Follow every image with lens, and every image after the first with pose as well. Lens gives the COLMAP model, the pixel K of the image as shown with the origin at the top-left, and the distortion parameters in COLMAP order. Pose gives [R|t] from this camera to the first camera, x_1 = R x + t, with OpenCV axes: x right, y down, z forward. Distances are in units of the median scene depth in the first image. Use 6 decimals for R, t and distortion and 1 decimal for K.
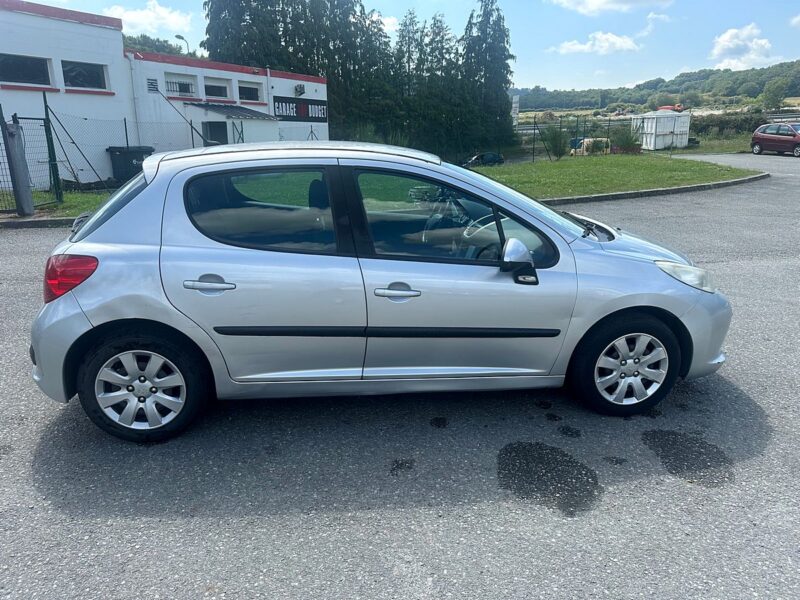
lens RADIAL K [[590.3, 0, 400.0], [0, 590.3, 300.0], [0, 0, 1]] dist [-0.005800, -0.003090]
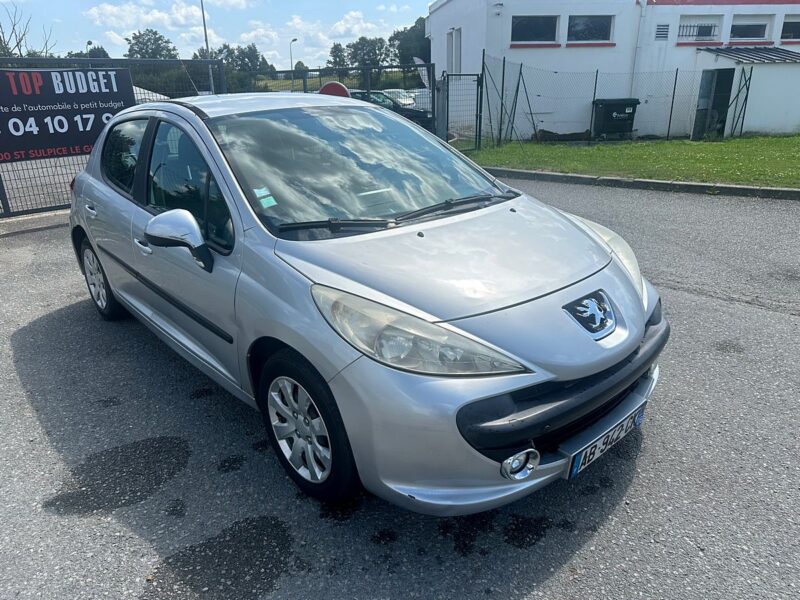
lens RADIAL K [[590.3, 0, 400.0], [0, 590.3, 300.0], [0, 0, 1]] dist [-0.005800, -0.003090]
pose [[0.550872, 0.262099, -0.792366, 0.204522], [-0.202938, 0.962979, 0.177448, -0.036302], [0.809541, 0.063050, 0.583668, 0.146911]]
